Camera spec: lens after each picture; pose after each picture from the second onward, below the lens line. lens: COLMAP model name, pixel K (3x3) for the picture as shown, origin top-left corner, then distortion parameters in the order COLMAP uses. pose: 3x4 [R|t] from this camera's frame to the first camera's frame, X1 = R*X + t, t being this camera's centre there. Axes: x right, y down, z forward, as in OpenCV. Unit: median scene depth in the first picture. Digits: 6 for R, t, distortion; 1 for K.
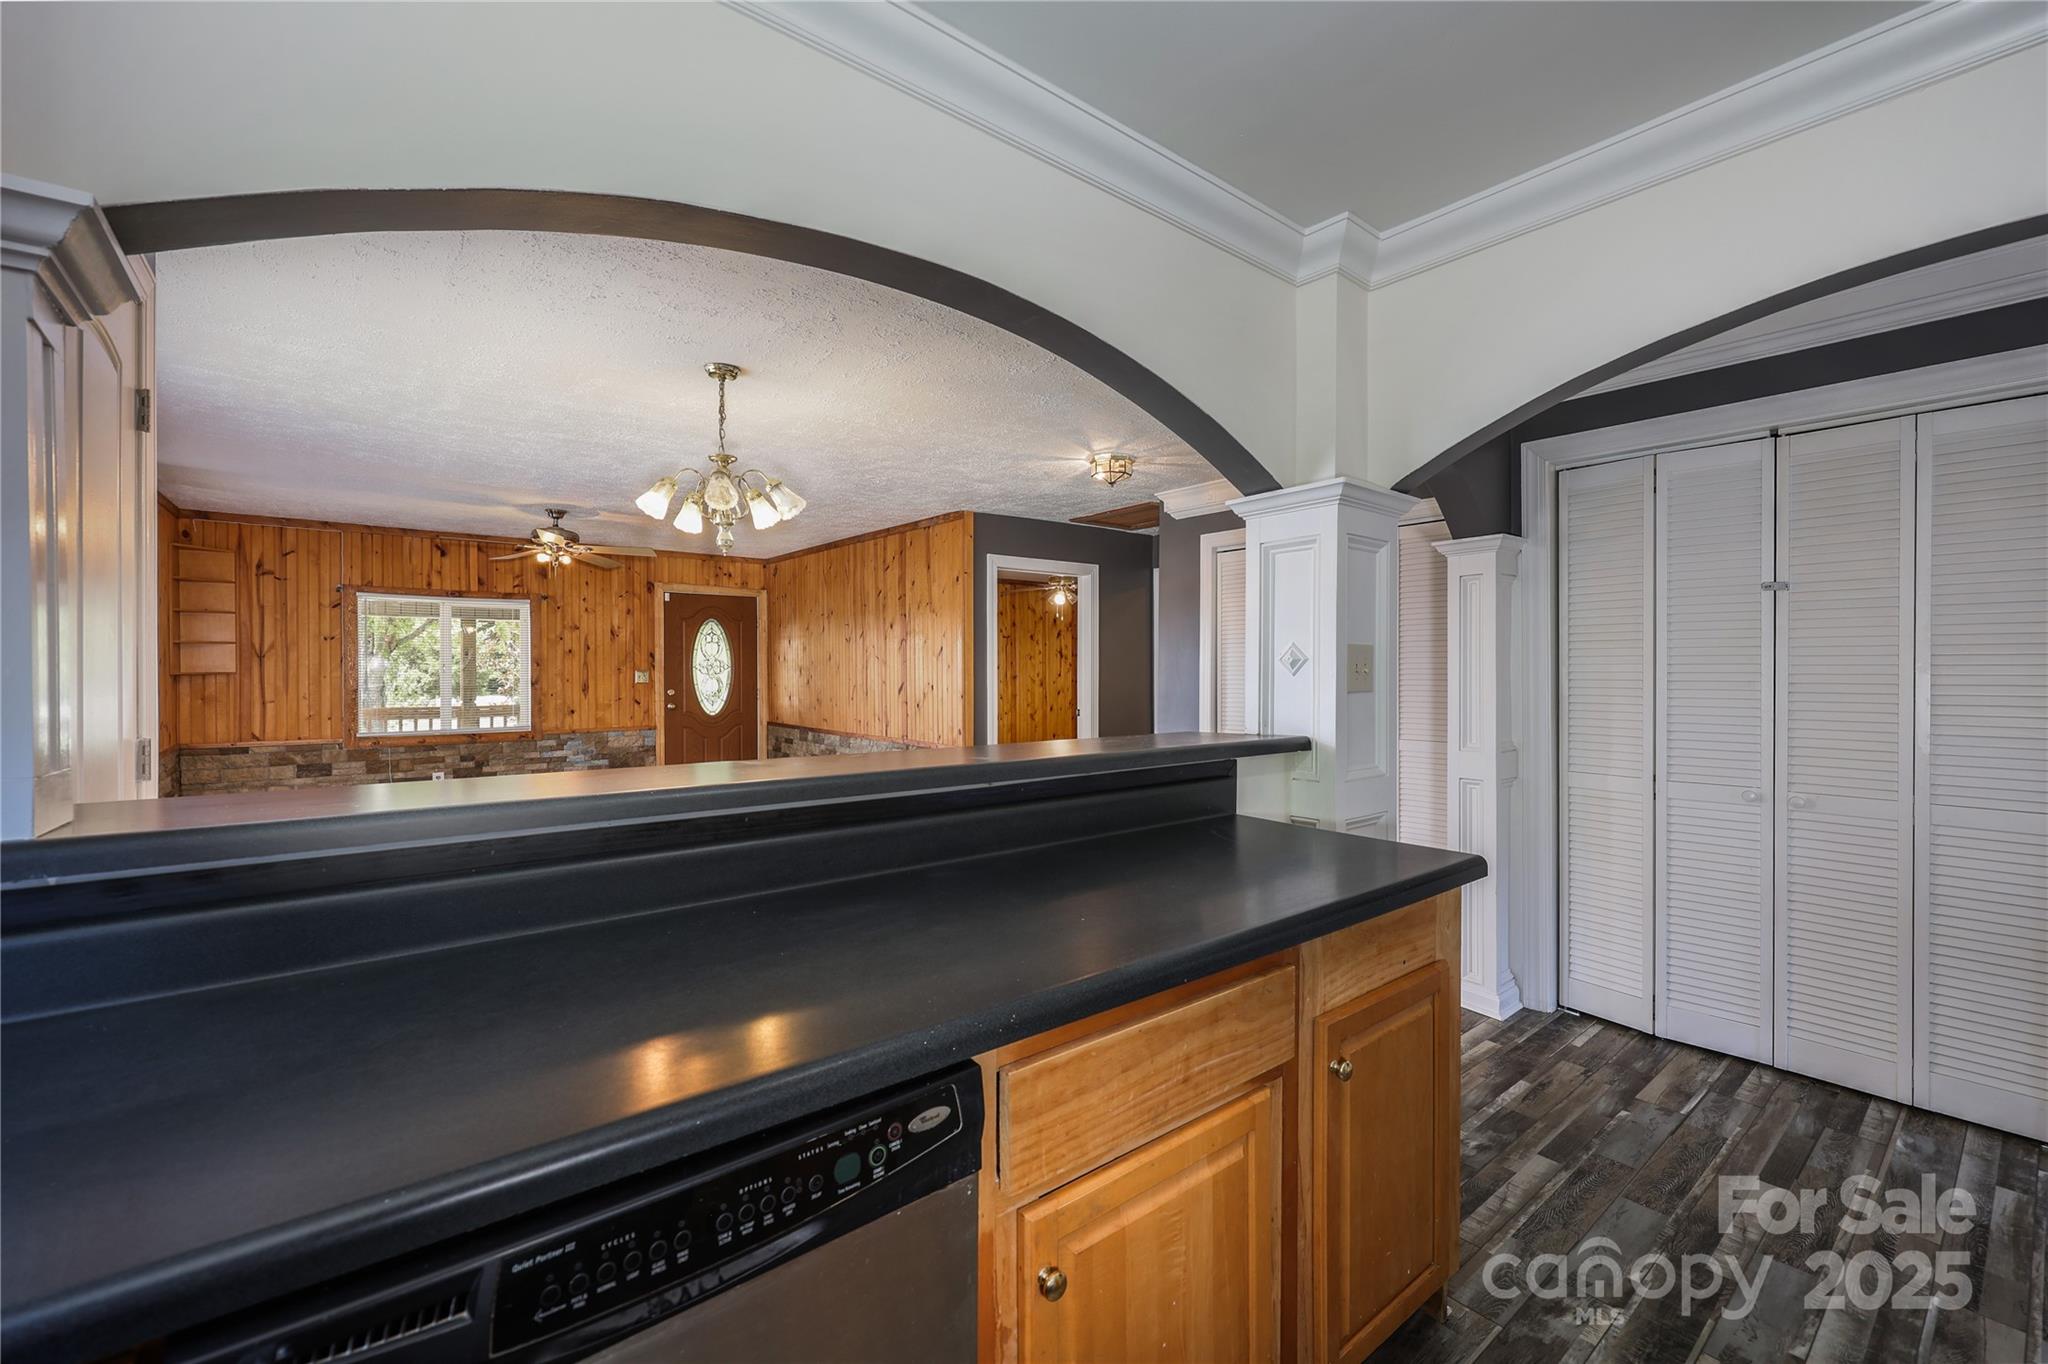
lens RADIAL K [[869.6, 0, 1036.9], [0, 869.6, 674.3], [0, 0, 1]] dist [0.002940, -0.000586]
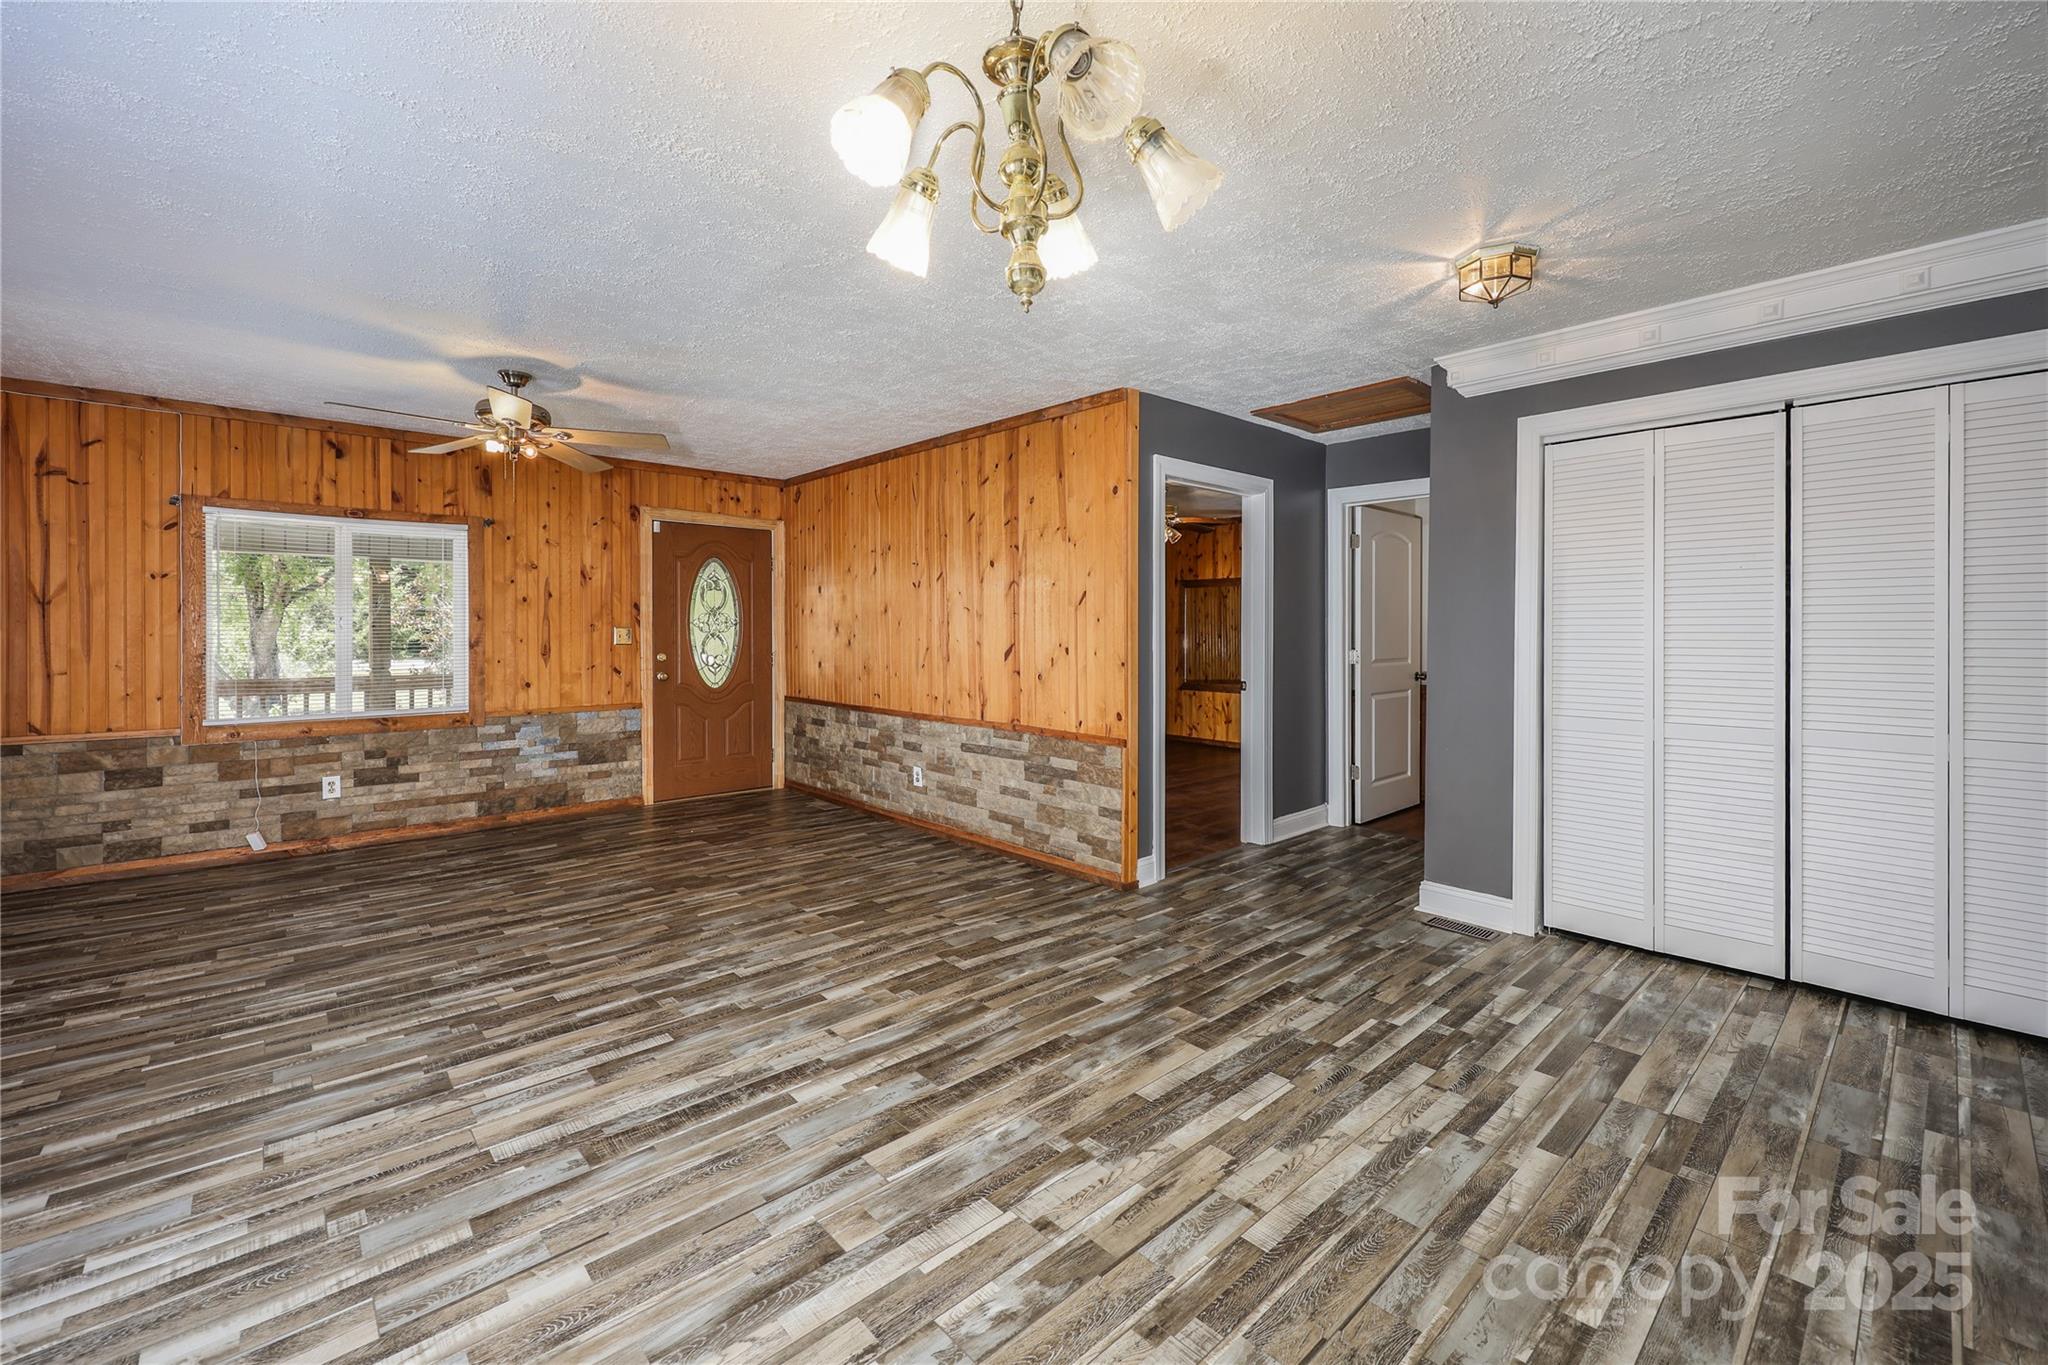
lens RADIAL K [[869.6, 0, 992.9], [0, 869.6, 635.6], [0, 0, 1]] dist [0.002940, -0.000586]
pose [[0.999576, 0.000410, 0.029122, -0.187238], [-0.000364, 0.999999, -0.001575, 0.003939], [-0.029122, 0.001564, 0.999575, 0.298568]]
